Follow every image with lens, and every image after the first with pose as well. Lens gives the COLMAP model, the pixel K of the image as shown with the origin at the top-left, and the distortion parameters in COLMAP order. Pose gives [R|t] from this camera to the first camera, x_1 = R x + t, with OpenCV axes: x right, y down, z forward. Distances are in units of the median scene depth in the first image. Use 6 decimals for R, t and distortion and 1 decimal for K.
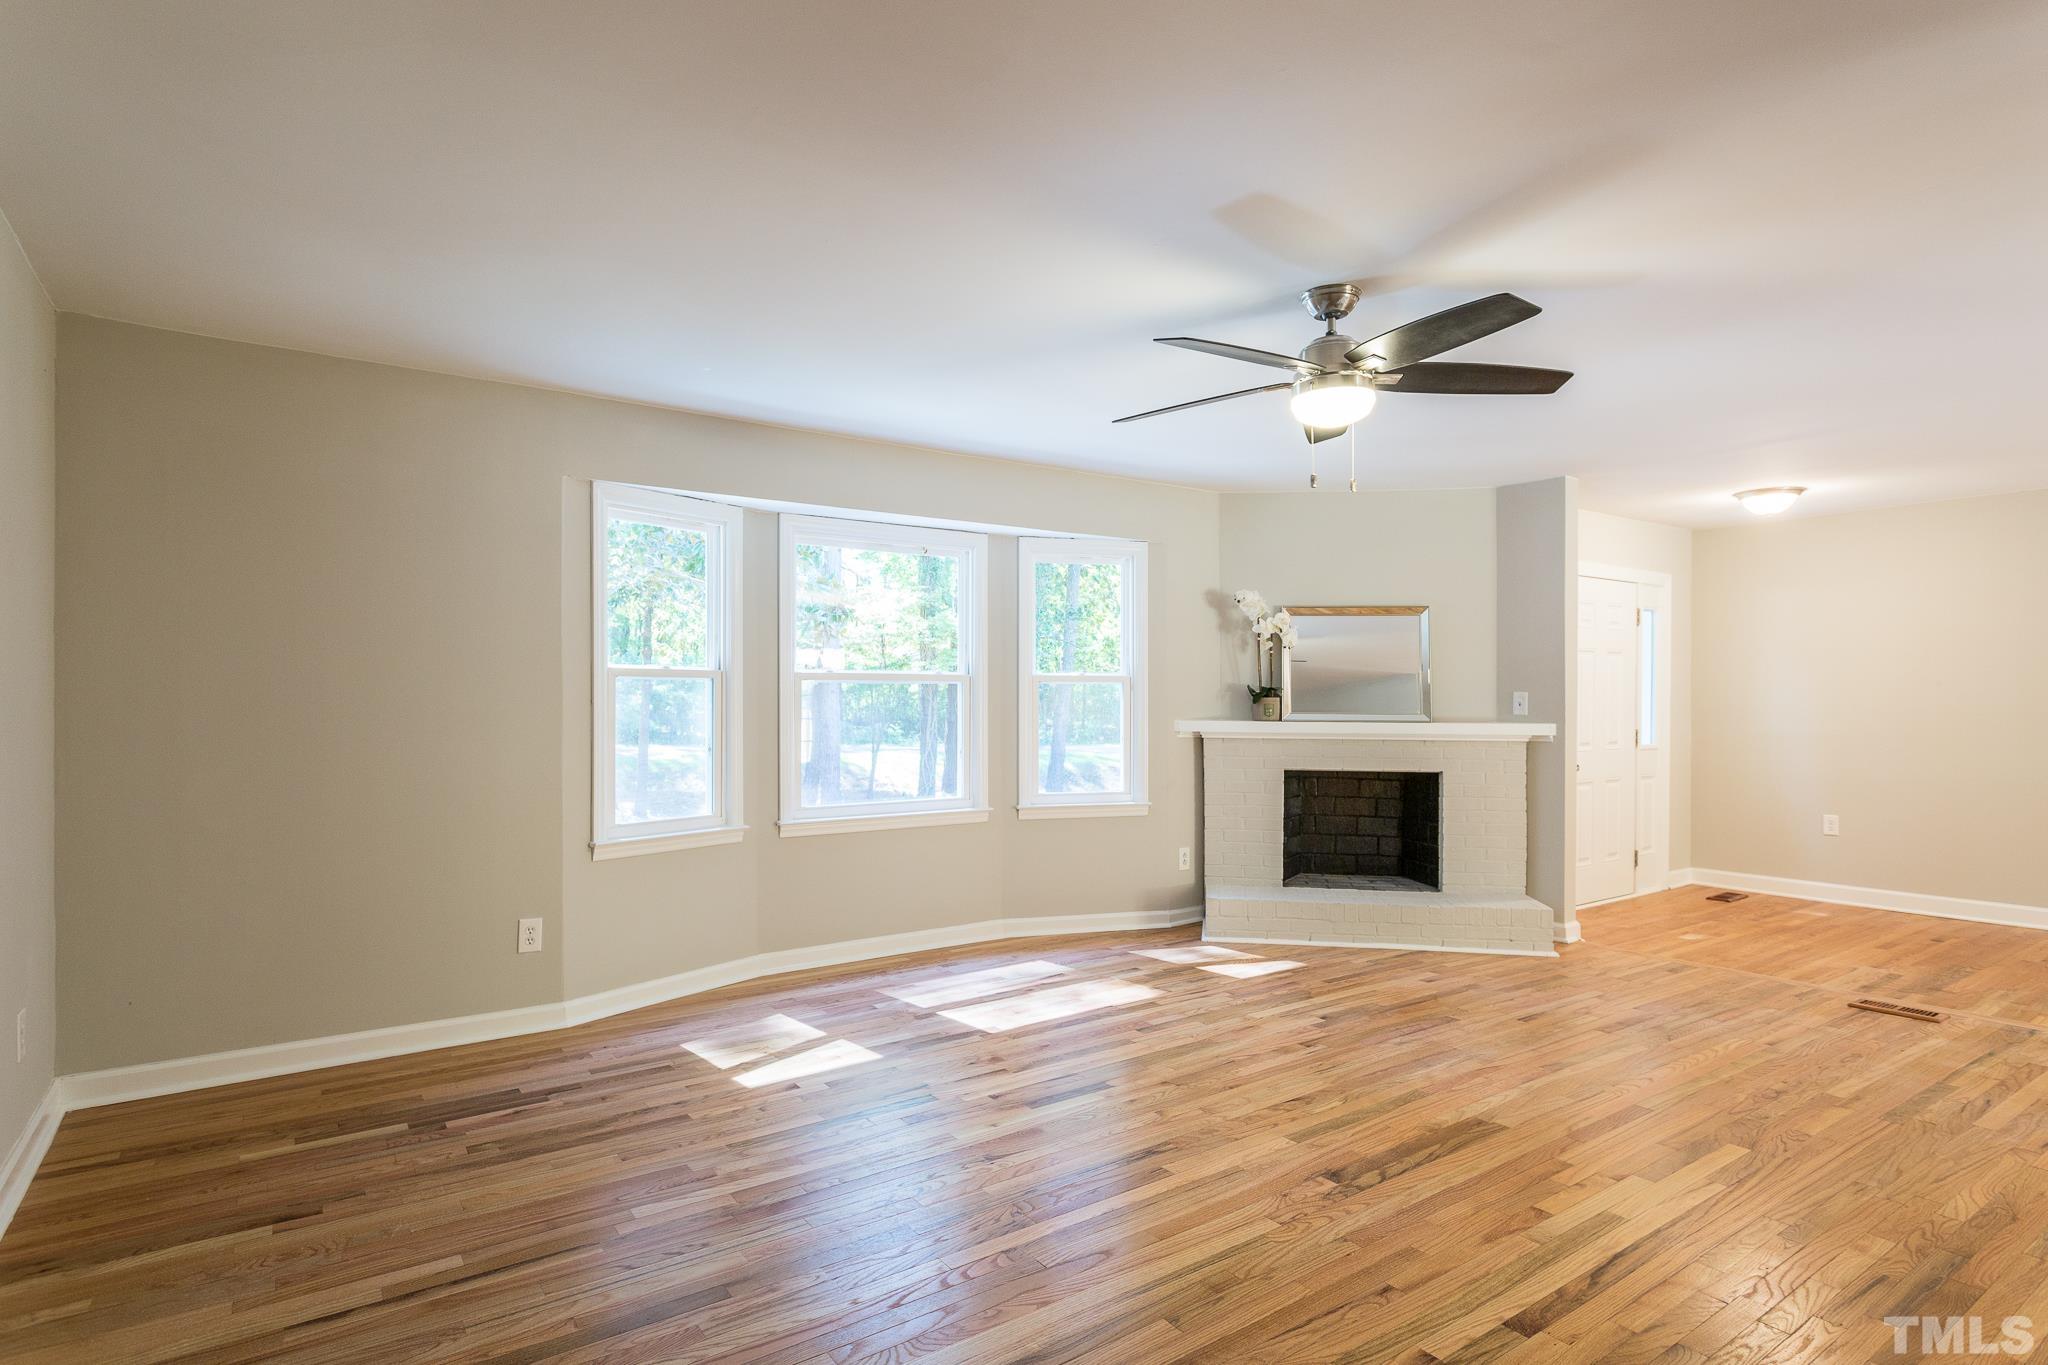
lens RADIAL K [[1067.9, 0, 1024.8], [0, 1067.9, 688.8], [0, 0, 1]] dist [0.001726, 0.002433]
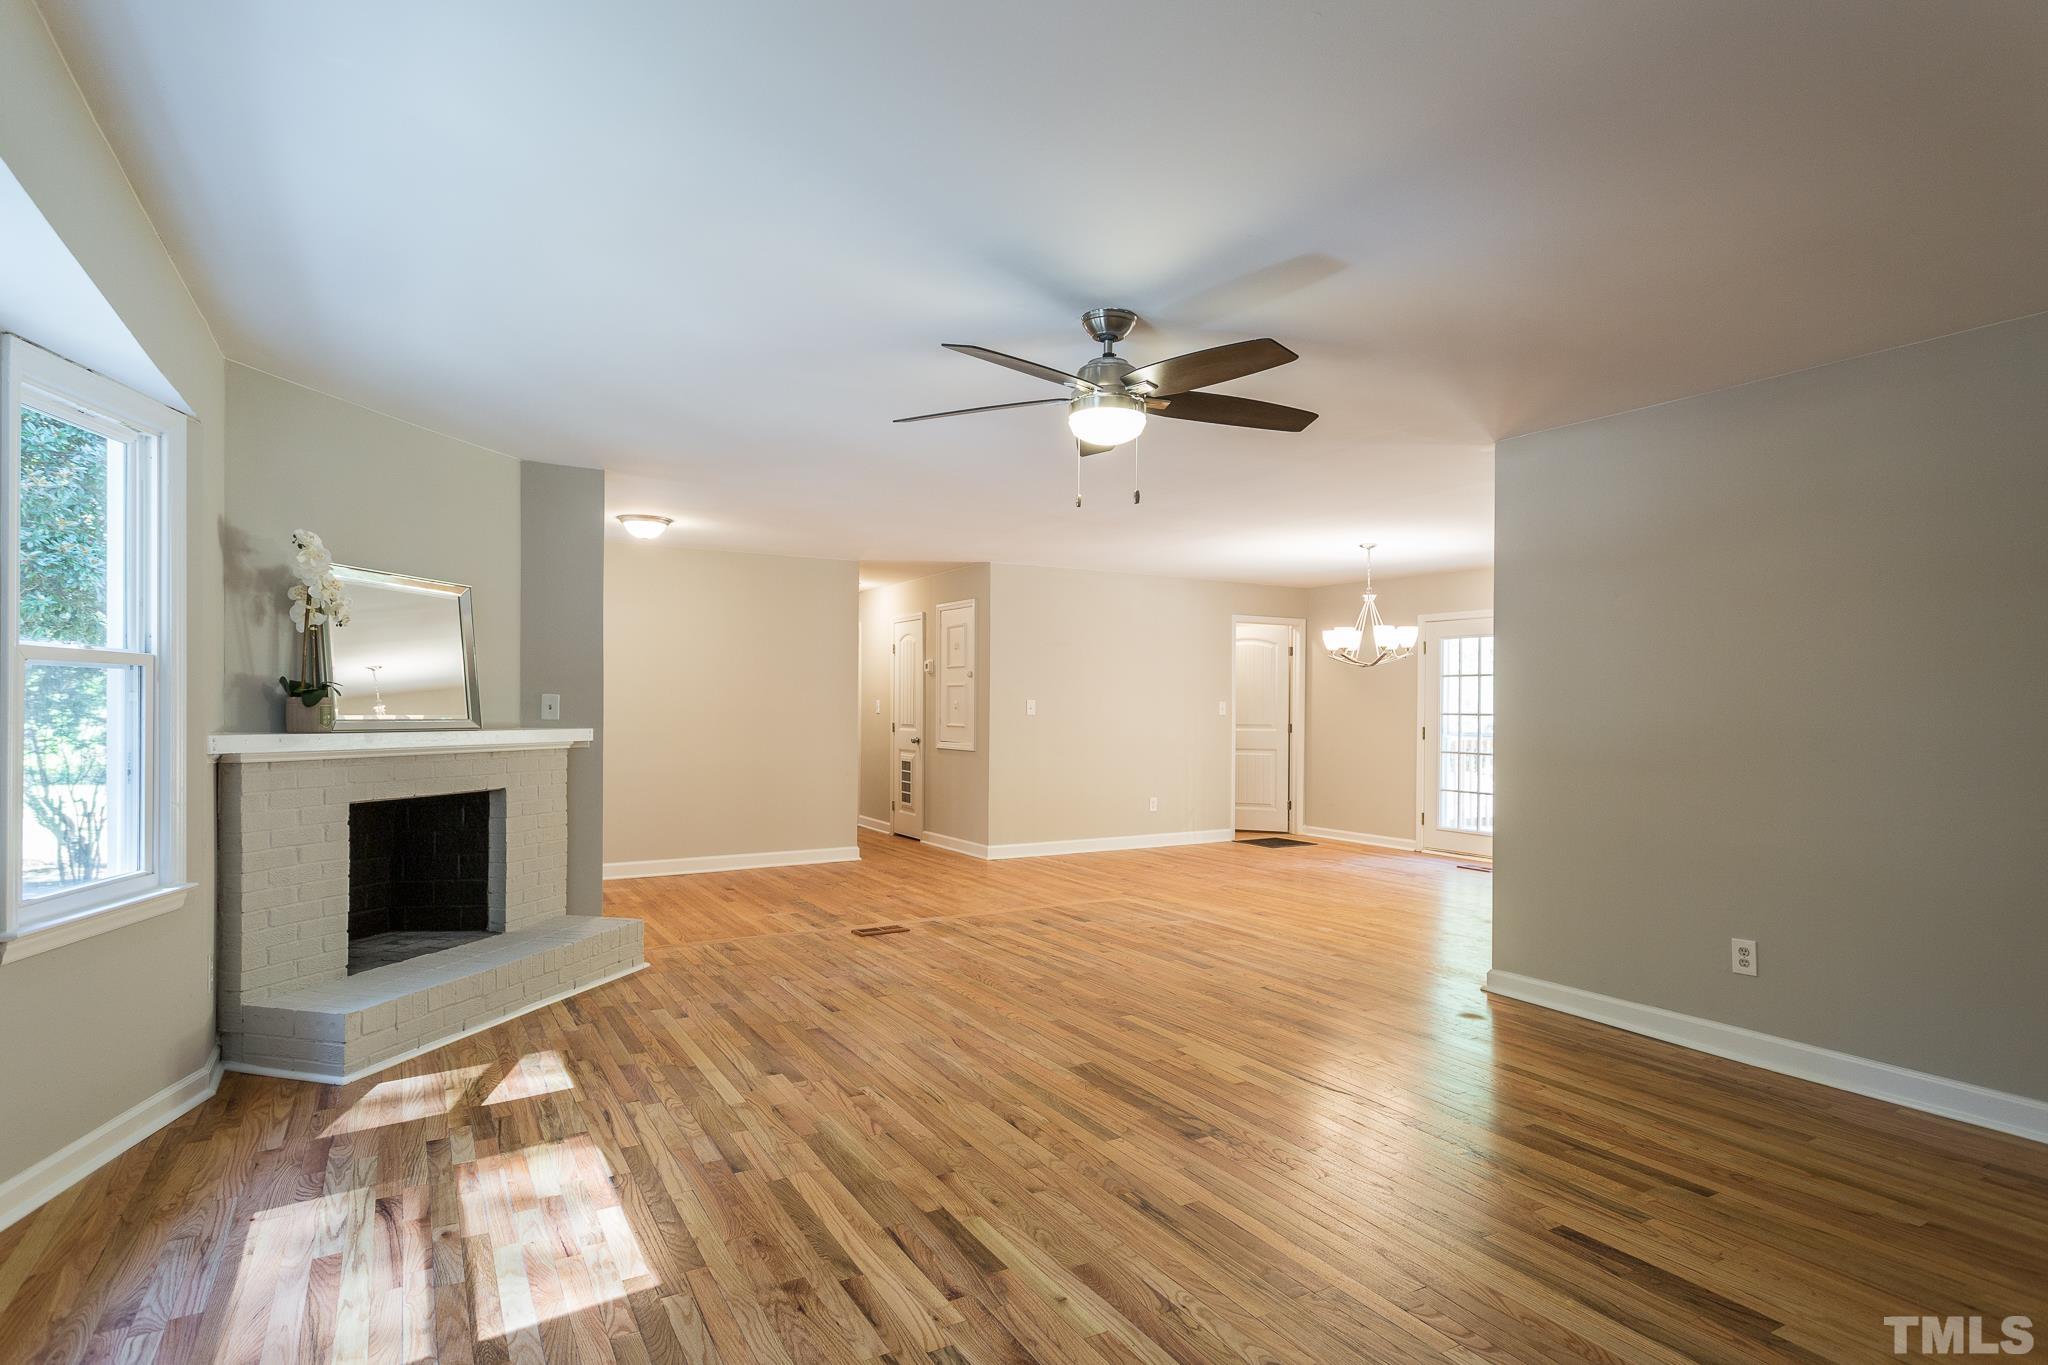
lens RADIAL K [[1067.9, 0, 1022.4], [0, 1067.9, 720.5], [0, 0, 1]] dist [0.001726, 0.002433]
pose [[0.088380, -0.014368, 0.995983, -0.517595], [-0.021078, 0.999645, 0.016291, 0.003252], [-0.995864, -0.022433, 0.088046, 0.672302]]
